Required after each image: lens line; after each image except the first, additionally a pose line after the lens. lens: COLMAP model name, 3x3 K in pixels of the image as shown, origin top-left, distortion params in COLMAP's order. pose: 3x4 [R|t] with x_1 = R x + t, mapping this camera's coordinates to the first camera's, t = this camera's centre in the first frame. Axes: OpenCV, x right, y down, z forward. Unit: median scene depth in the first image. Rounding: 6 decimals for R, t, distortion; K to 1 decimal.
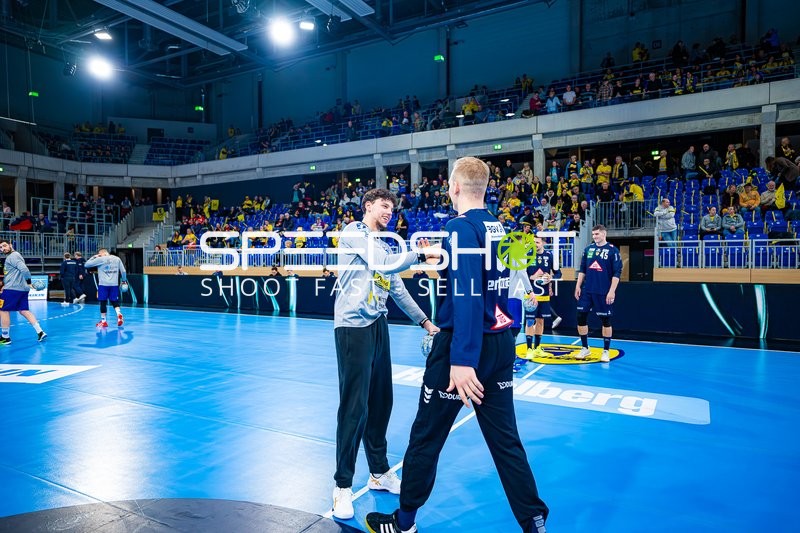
lens RADIAL K [[517.9, 0, 401.8], [0, 517.9, 268.0], [0, 0, 1]] dist [0.035013, -0.001268]
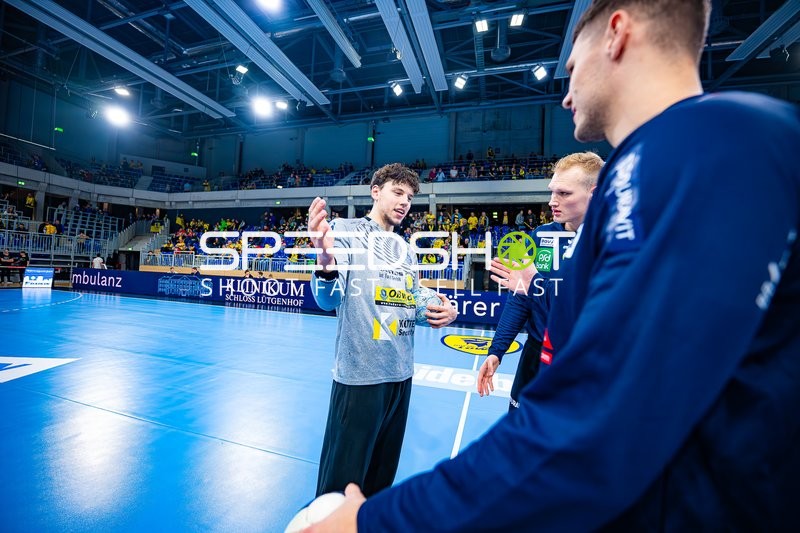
lens RADIAL K [[322.8, 0, 401.8], [0, 322.8, 266.1], [0, 0, 1]] dist [-0.017722, -0.000041]
pose [[0.973666, 0.051712, 0.222039, -0.028835], [-0.044127, 0.998265, -0.038993, 0.001630], [-0.223670, 0.028168, 0.974258, 0.066596]]
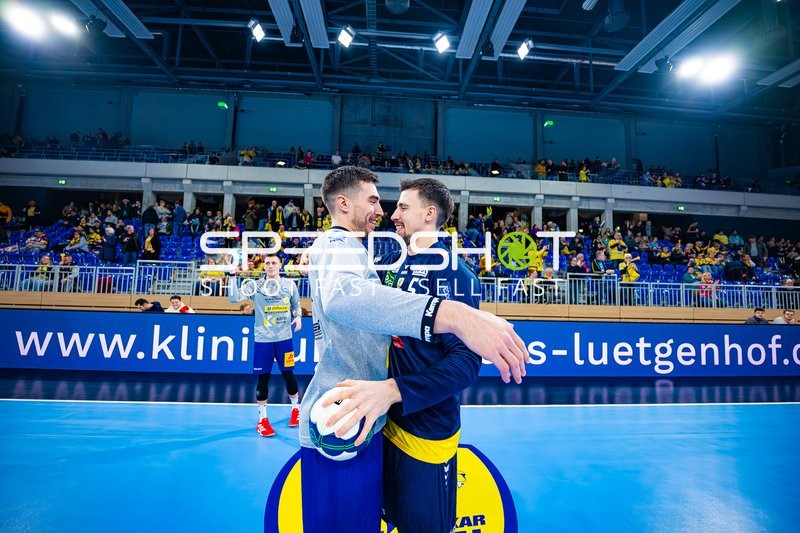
lens RADIAL K [[322.8, 0, 401.8], [0, 322.8, 266.1], [0, 0, 1]] dist [-0.017722, -0.000041]
pose [[0.841315, 0.069715, 0.536031, 0.049402], [-0.019827, 0.994961, -0.098285, -0.001917], [-0.540181, 0.072061, 0.838458, 0.237178]]
